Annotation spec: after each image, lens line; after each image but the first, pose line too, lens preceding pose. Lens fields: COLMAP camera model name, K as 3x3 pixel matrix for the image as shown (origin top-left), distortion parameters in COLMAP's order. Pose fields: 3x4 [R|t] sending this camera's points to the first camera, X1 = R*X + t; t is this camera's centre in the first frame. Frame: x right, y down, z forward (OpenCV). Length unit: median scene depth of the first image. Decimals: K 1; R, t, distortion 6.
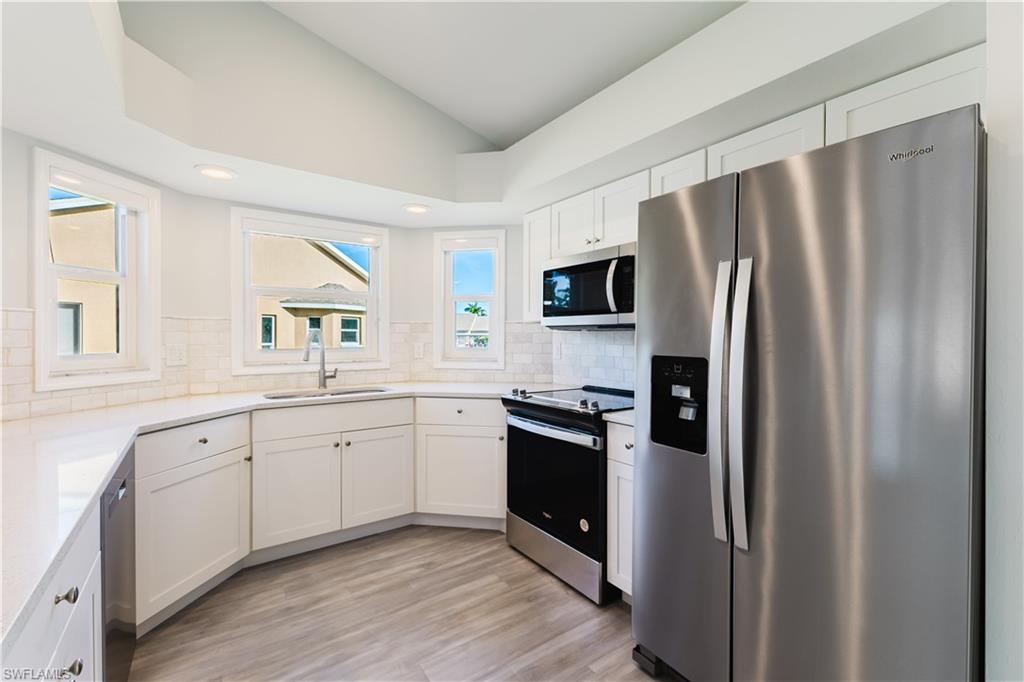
lens RADIAL K [[438.2, 0, 509.1], [0, 438.2, 344.9], [0, 0, 1]] dist [0.004405, -0.001829]
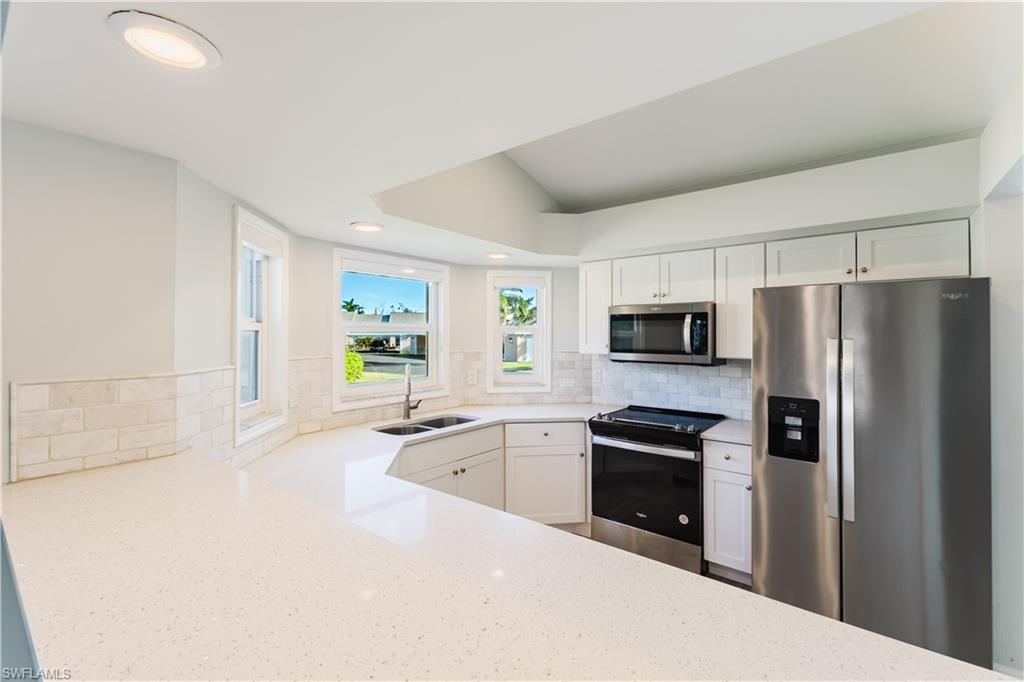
lens RADIAL K [[438.2, 0, 517.1], [0, 438.2, 337.3], [0, 0, 1]] dist [0.004405, -0.001829]
pose [[0.961678, -0.000635, 0.274180, -0.505576], [0.005033, 0.999870, -0.015338, -0.087777], [-0.274135, 0.016131, 0.961556, -0.102034]]
